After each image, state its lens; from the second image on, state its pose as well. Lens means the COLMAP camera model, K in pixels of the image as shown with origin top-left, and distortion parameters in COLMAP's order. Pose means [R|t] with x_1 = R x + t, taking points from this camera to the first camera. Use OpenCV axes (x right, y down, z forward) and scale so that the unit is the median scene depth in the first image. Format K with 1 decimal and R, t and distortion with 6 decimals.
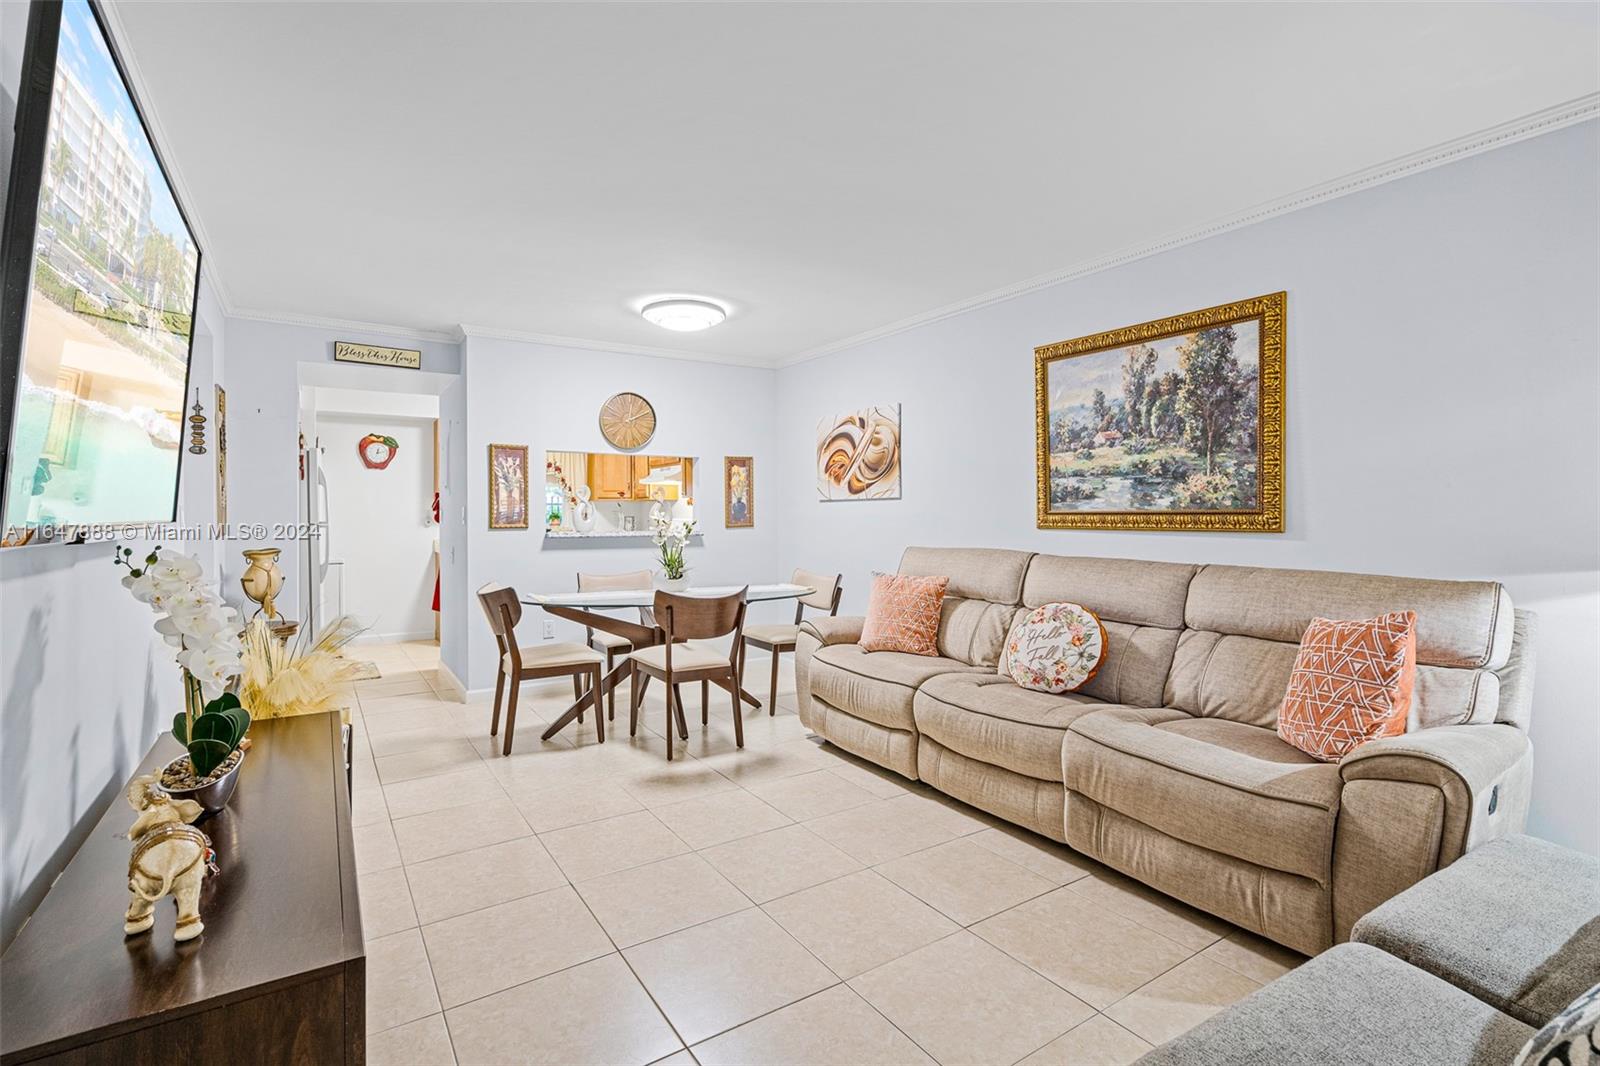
lens RADIAL K [[735.5, 0, 800.0], [0, 735.5, 533.0], [0, 0, 1]] dist [0.001857, 0.000440]
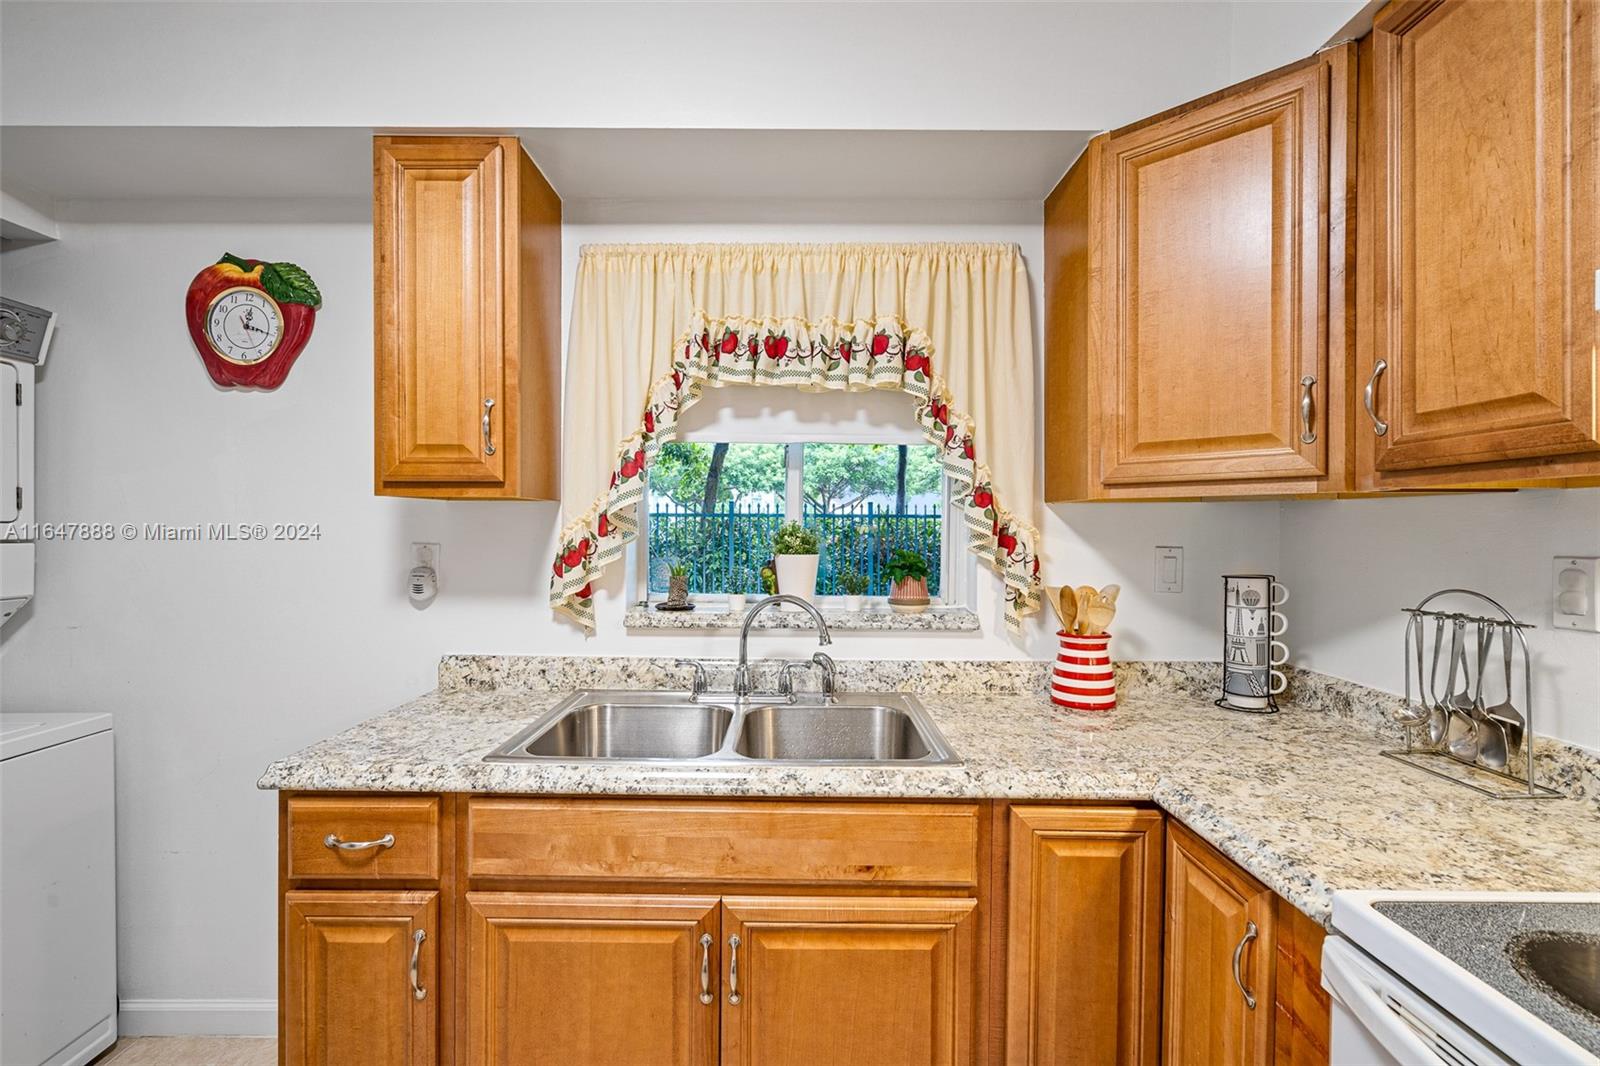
lens RADIAL K [[735.5, 0, 800.0], [0, 735.5, 533.0], [0, 0, 1]] dist [0.001857, 0.000440]
pose [[0.827810, 0.006797, -0.560968, -0.356637], [-0.016838, 0.999777, -0.012733, -0.047650], [0.560756, 0.019986, 0.827740, 1.223064]]
